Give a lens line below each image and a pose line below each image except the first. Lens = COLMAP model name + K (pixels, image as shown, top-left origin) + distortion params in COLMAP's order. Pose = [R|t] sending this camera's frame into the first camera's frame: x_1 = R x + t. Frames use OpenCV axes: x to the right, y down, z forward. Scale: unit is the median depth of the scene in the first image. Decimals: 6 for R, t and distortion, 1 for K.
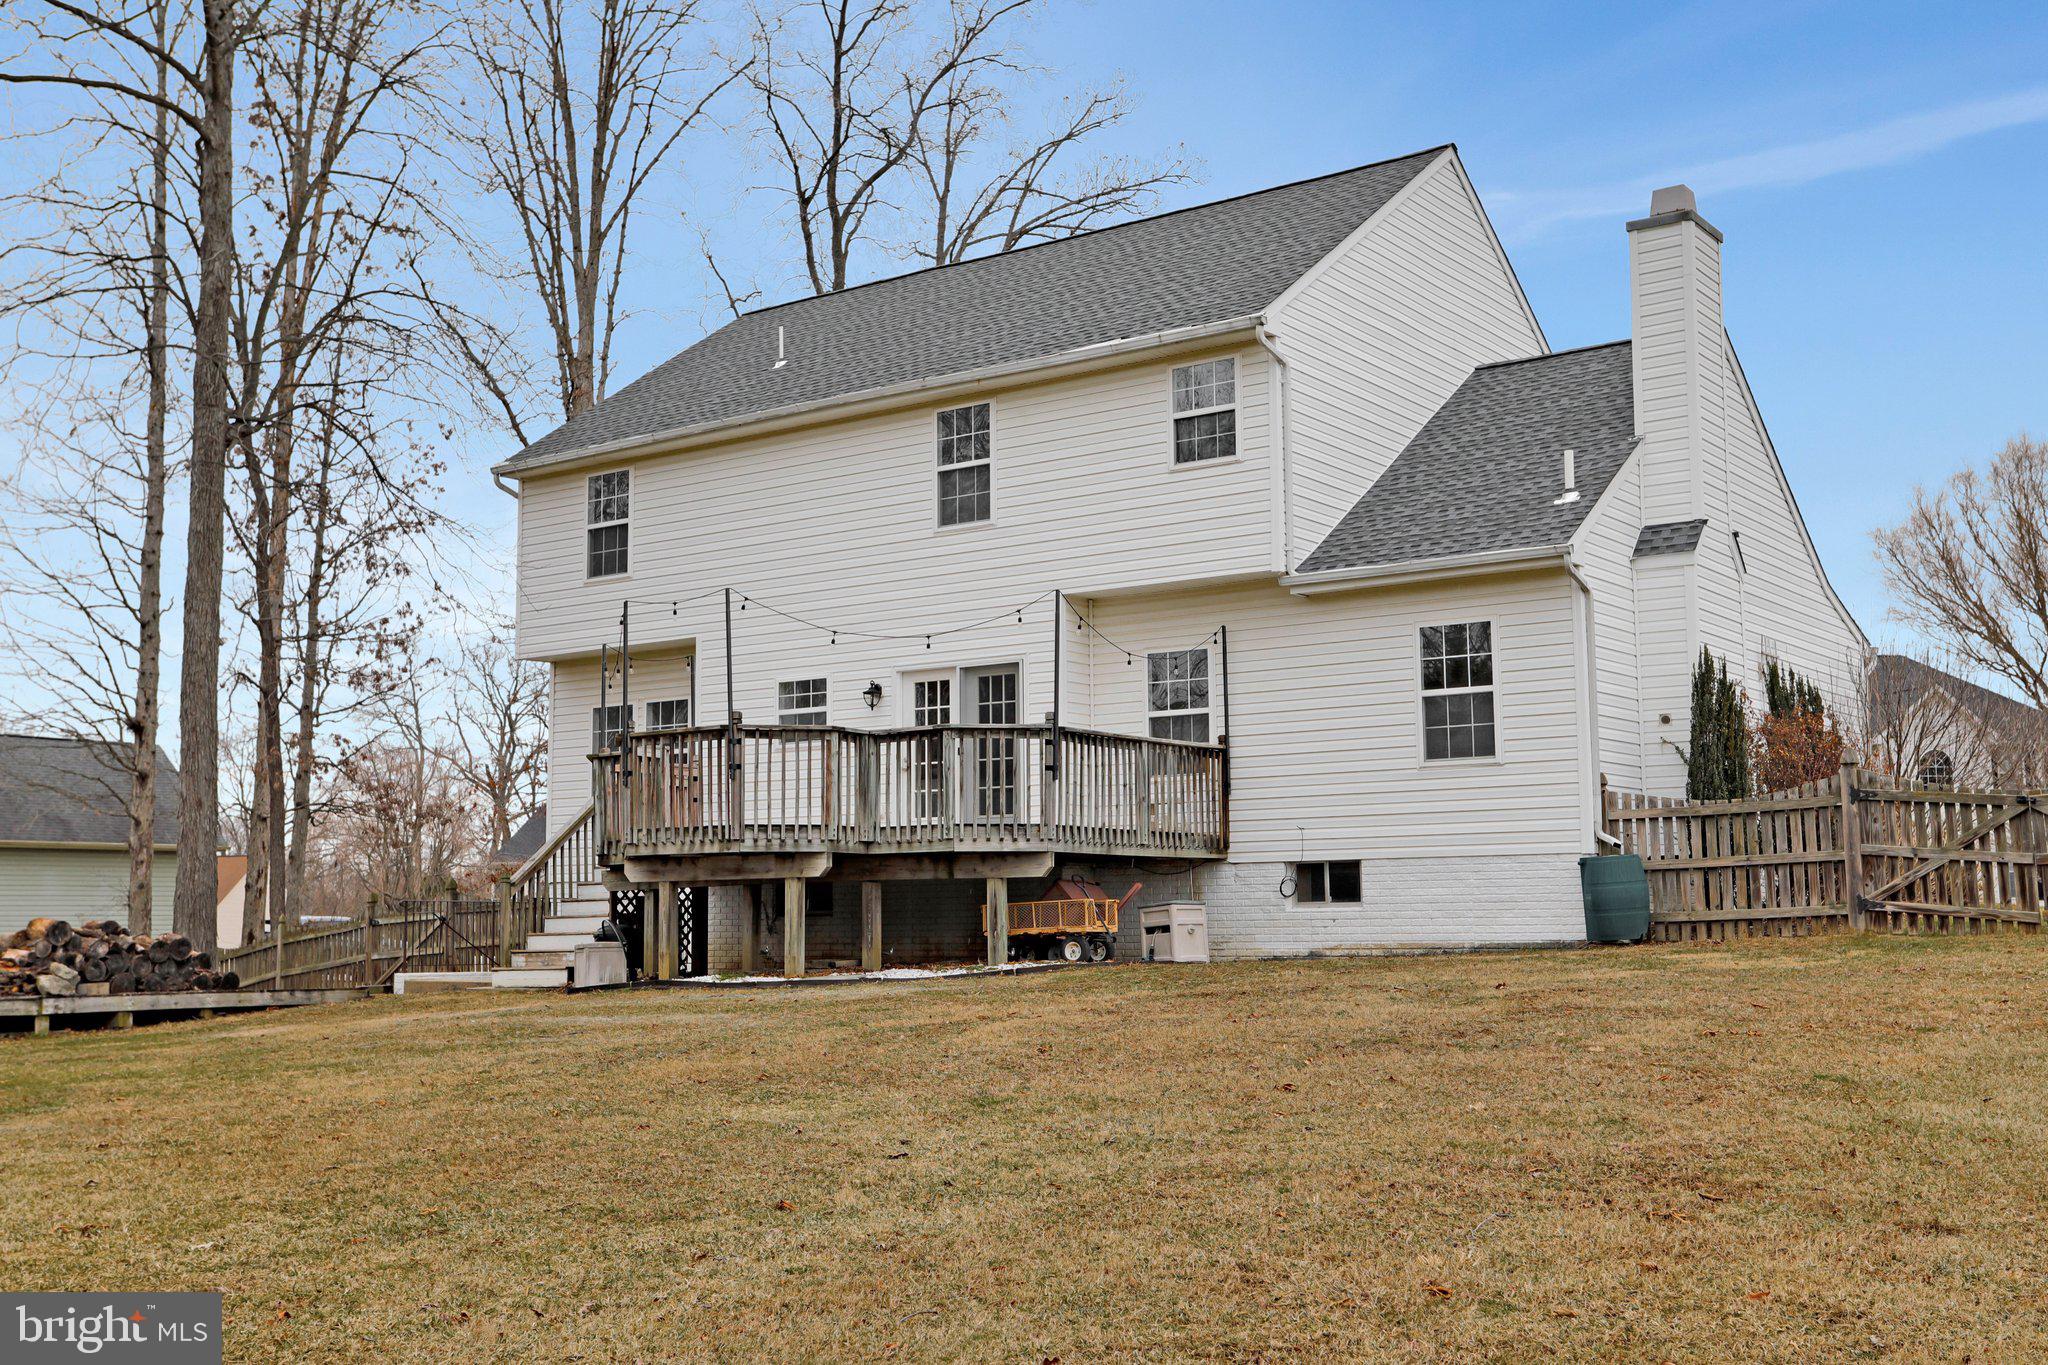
lens RADIAL K [[2147.4, 0, 1028.9], [0, 2147.4, 674.9], [0, 0, 1]] dist [0.009277, 0.001387]
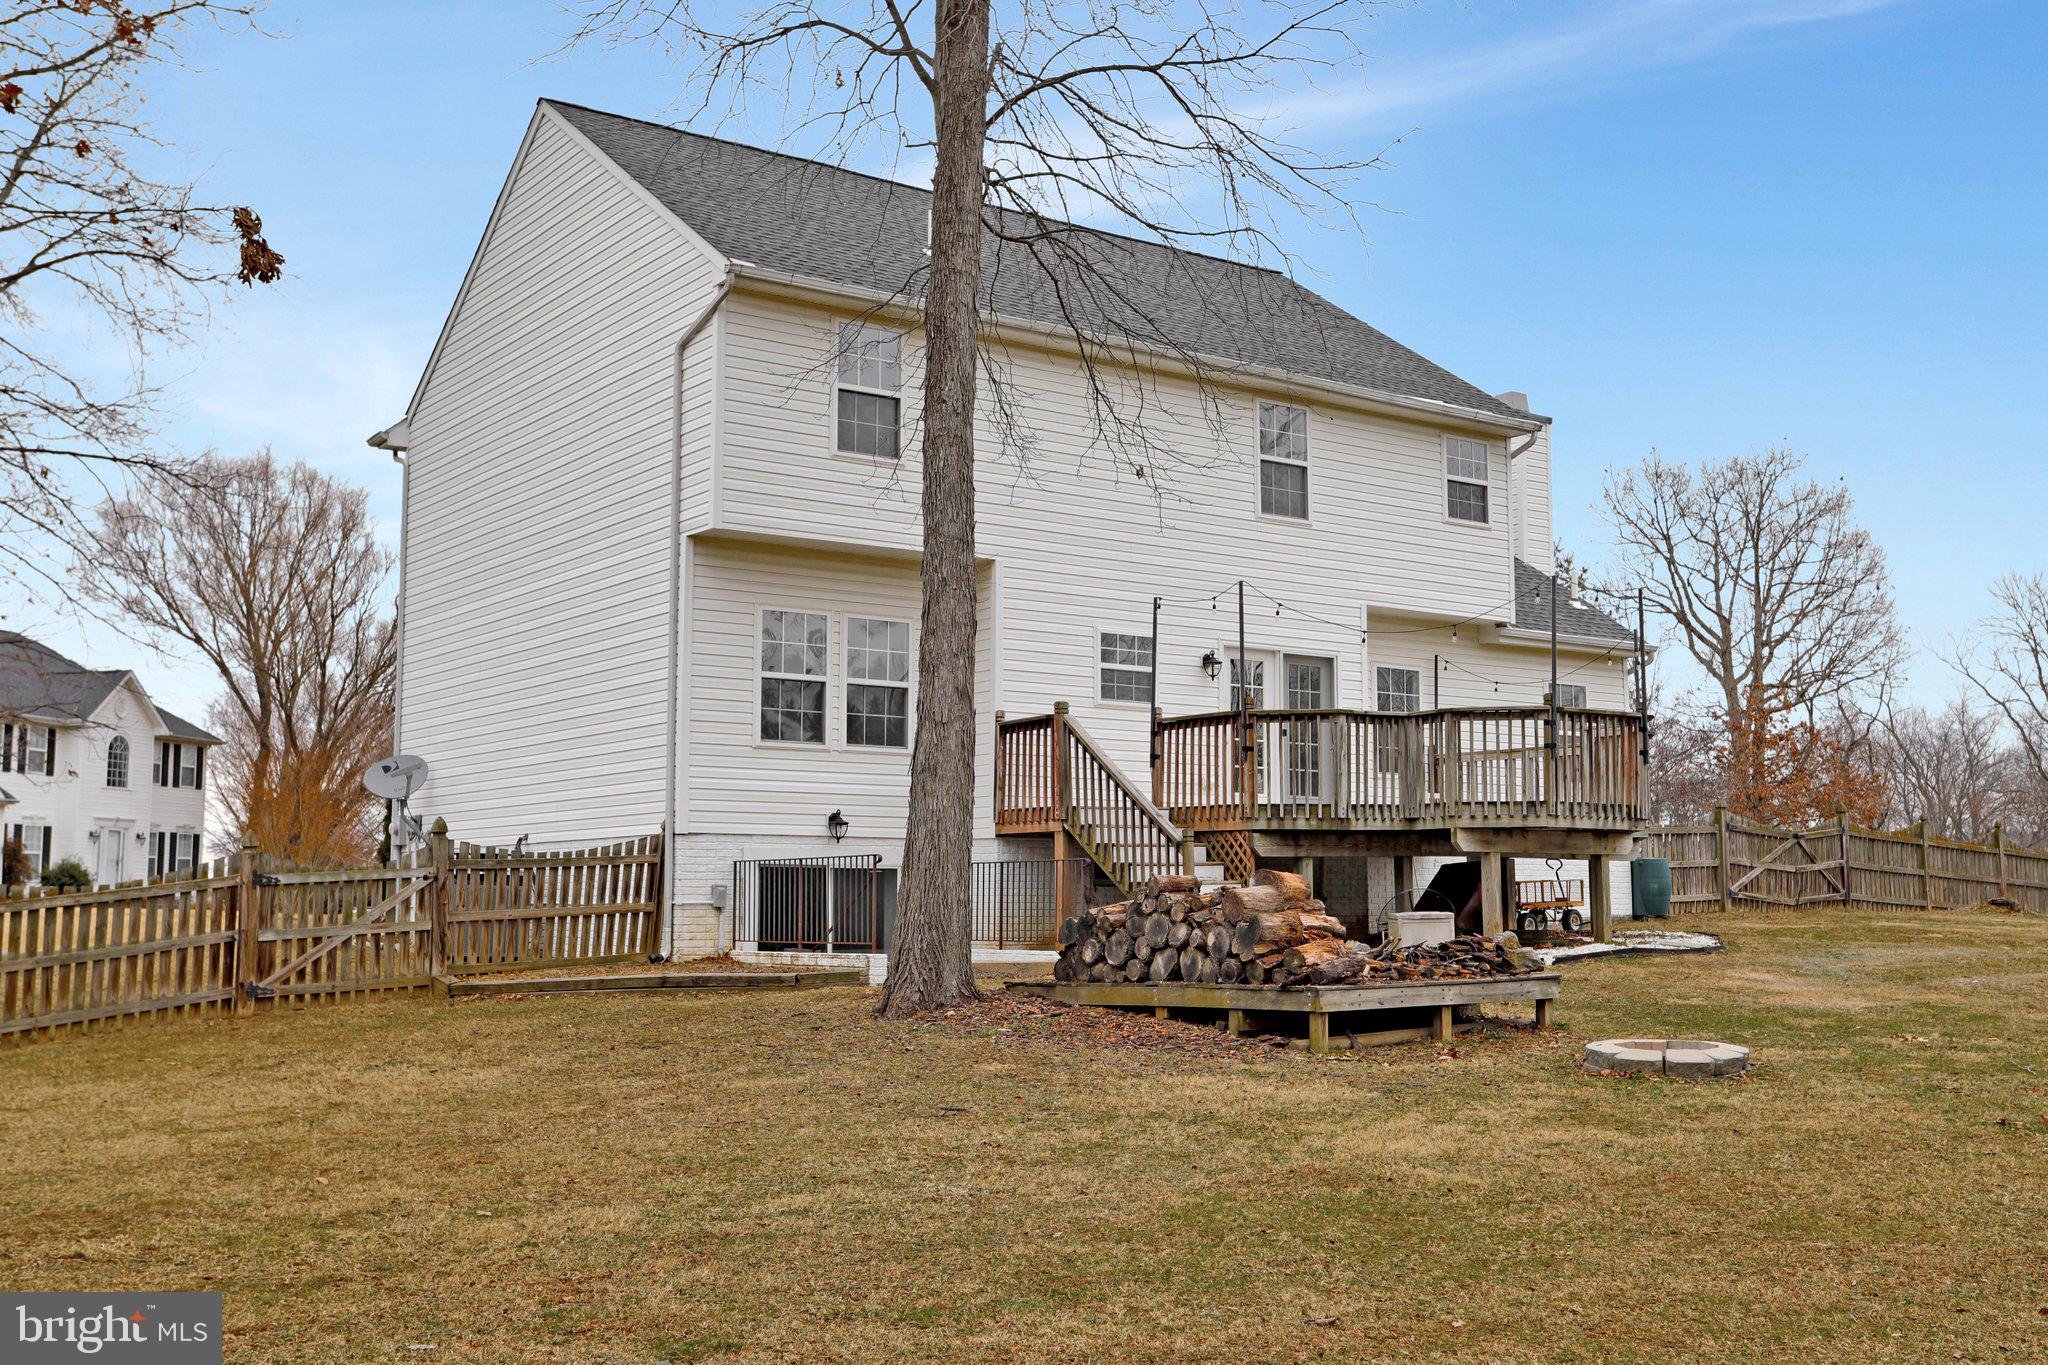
lens RADIAL K [[2064.4, 0, 1024.0], [0, 2064.4, 682.5], [0, 0, 1]] dist [0.017562, 0.017610]
pose [[0.317259, 0.111193, 0.941798, -1.056651], [-0.114251, 0.990351, -0.078438, 0.108055], [-0.941432, -0.082716, 0.326902, 0.819185]]
